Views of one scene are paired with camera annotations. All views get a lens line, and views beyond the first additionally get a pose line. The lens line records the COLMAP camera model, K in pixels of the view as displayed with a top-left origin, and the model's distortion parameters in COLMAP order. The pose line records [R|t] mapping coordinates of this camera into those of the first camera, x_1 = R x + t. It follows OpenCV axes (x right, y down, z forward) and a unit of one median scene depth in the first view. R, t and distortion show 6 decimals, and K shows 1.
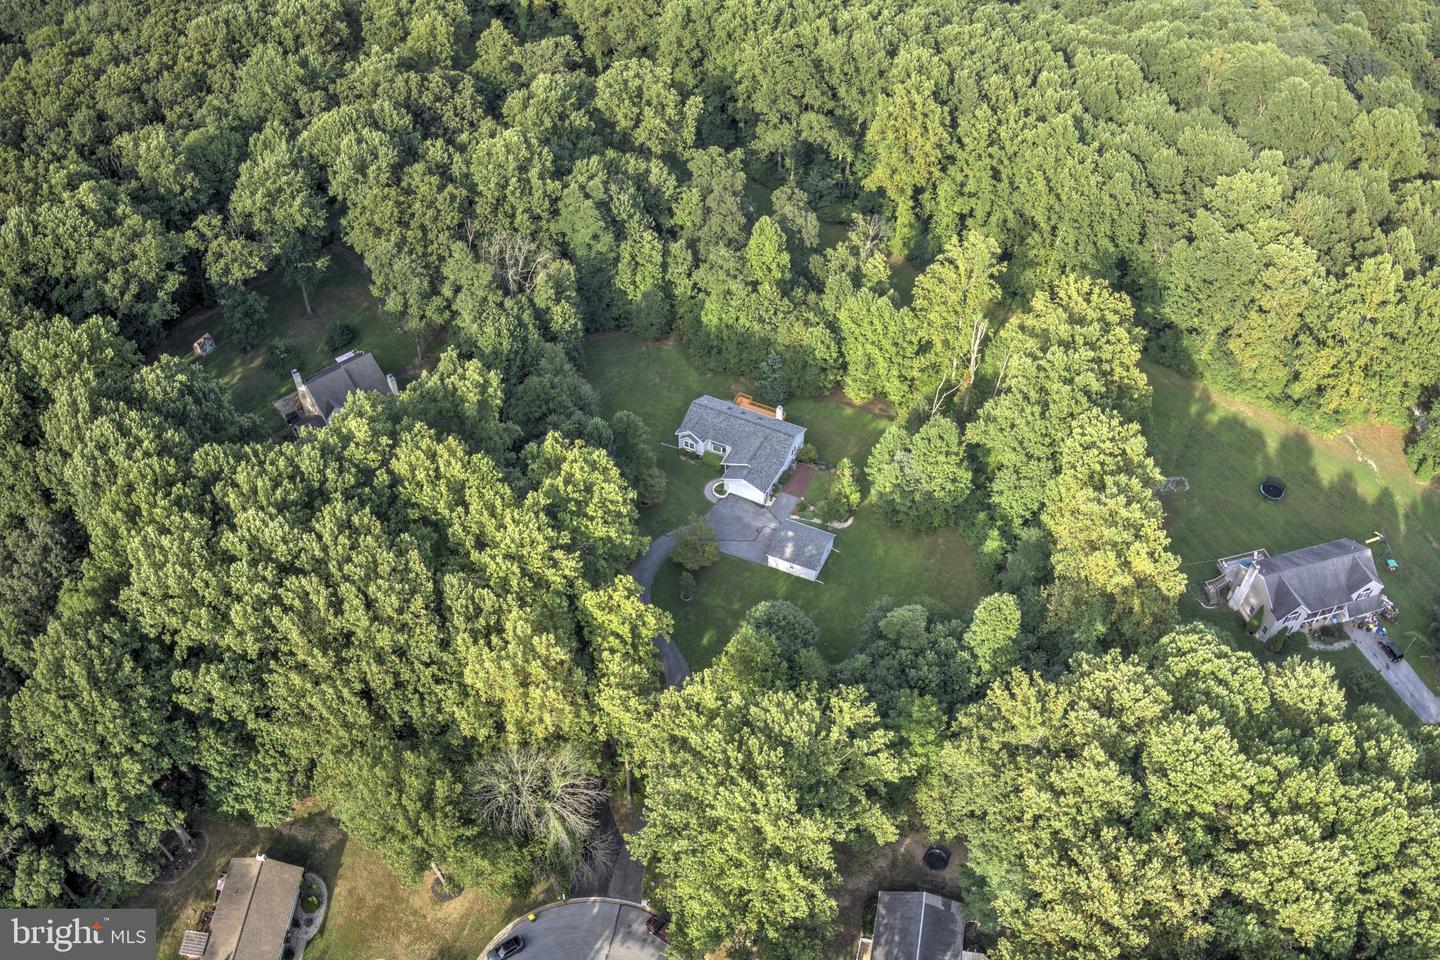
lens RADIAL K [[1175.0, 0, 728.9], [0, 1175.0, 487.5], [0, 0, 1]] dist [-0.238446, 0.064881]
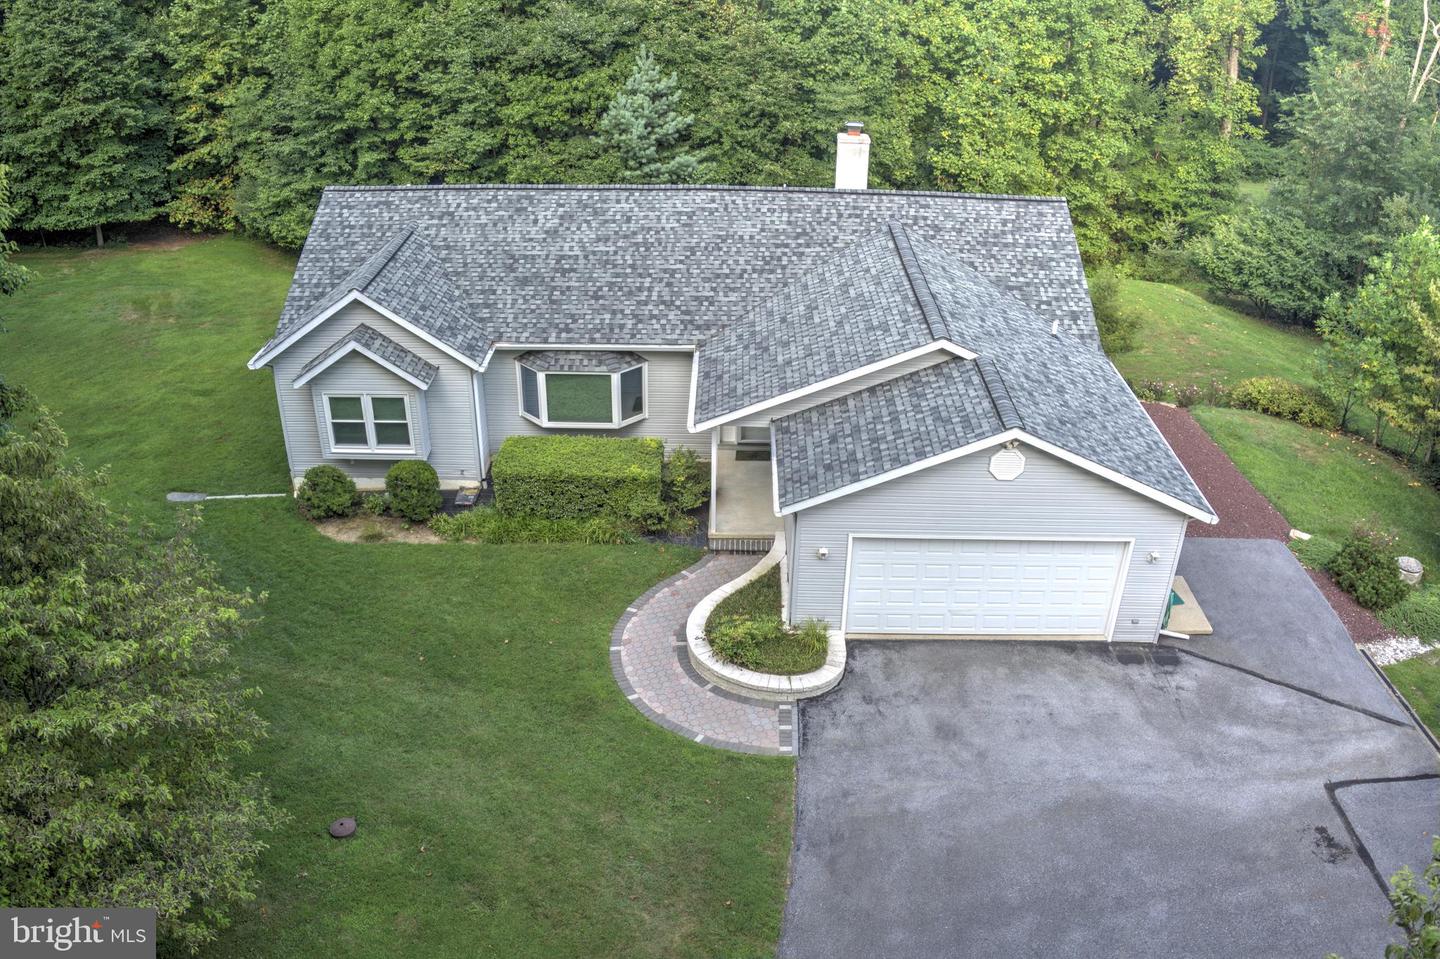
lens RADIAL K [[1175.0, 0, 727.2], [0, 1175.0, 487.7], [0, 0, 1]] dist [-0.238446, 0.064881]
pose [[0.903551, -0.203879, 0.376866, -0.051873], [0.303133, 0.925776, -0.225942, 0.013796], [-0.302829, 0.318391, 0.898288, 0.951109]]
